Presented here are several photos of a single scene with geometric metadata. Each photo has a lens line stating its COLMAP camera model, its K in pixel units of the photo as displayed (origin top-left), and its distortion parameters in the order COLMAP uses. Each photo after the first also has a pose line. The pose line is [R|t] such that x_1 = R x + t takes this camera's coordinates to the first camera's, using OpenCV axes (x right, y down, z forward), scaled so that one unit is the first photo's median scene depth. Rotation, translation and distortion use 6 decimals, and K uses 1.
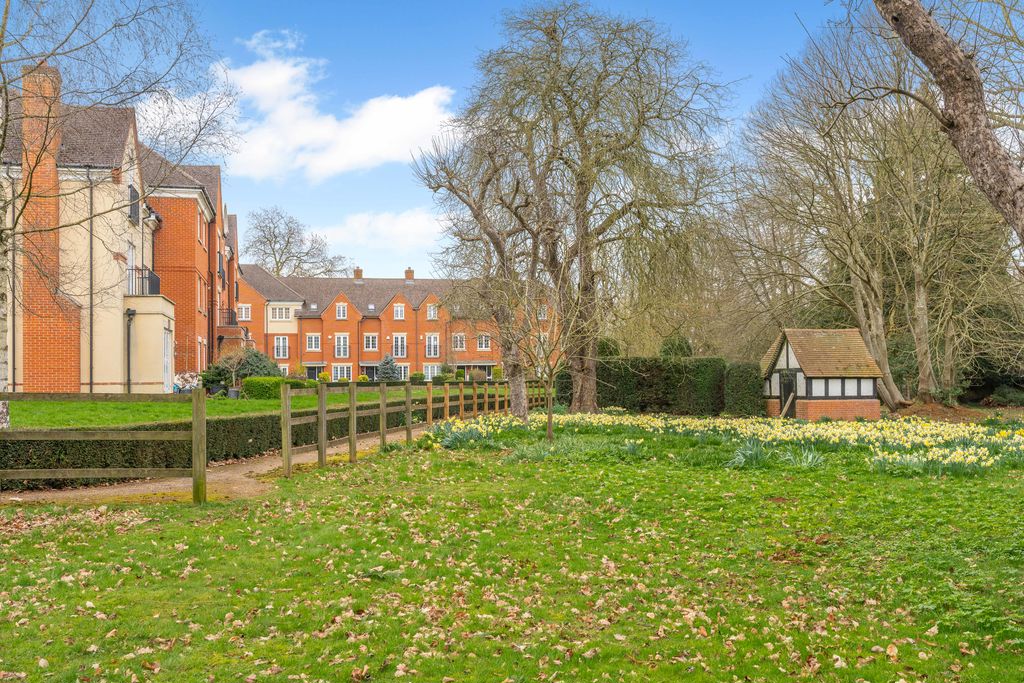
lens RADIAL K [[965.5, 0, 505.6], [0, 965.5, 376.3], [0, 0, 1]] dist [0.024276, 0.000000]
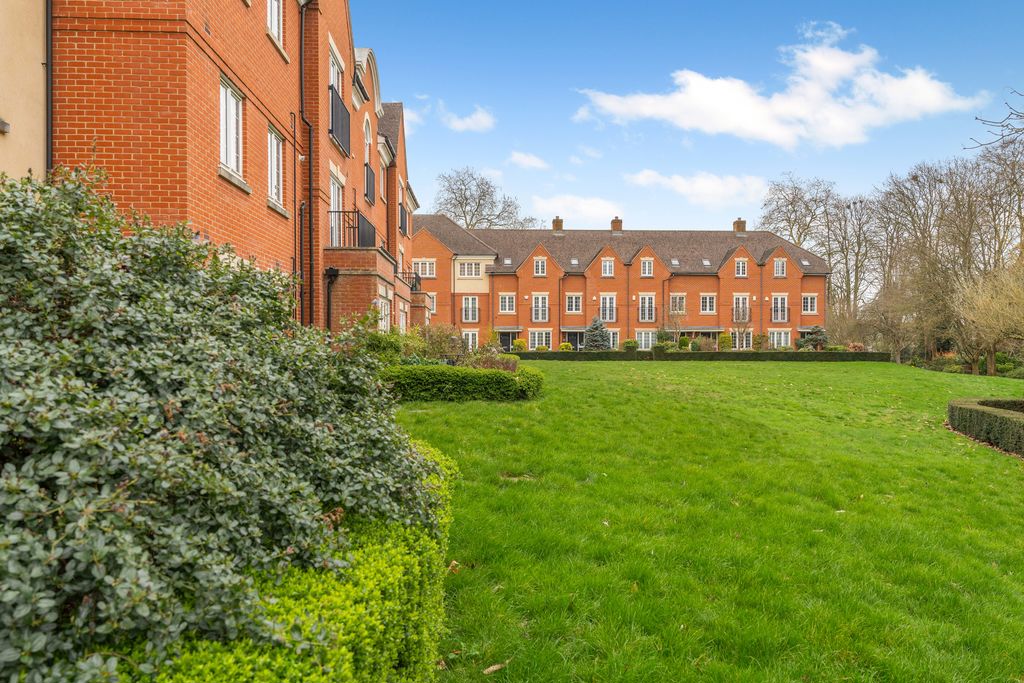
lens RADIAL K [[755.9, 0, 512.6], [0, 755.9, 340.8], [0, 0, 1]] dist [-0.002110, -0.000301]
pose [[0.984483, 0.009401, -0.175228, -0.077456], [-0.008740, 0.999951, 0.004545, -0.005436], [0.175262, -0.002943, 0.984517, 0.347420]]
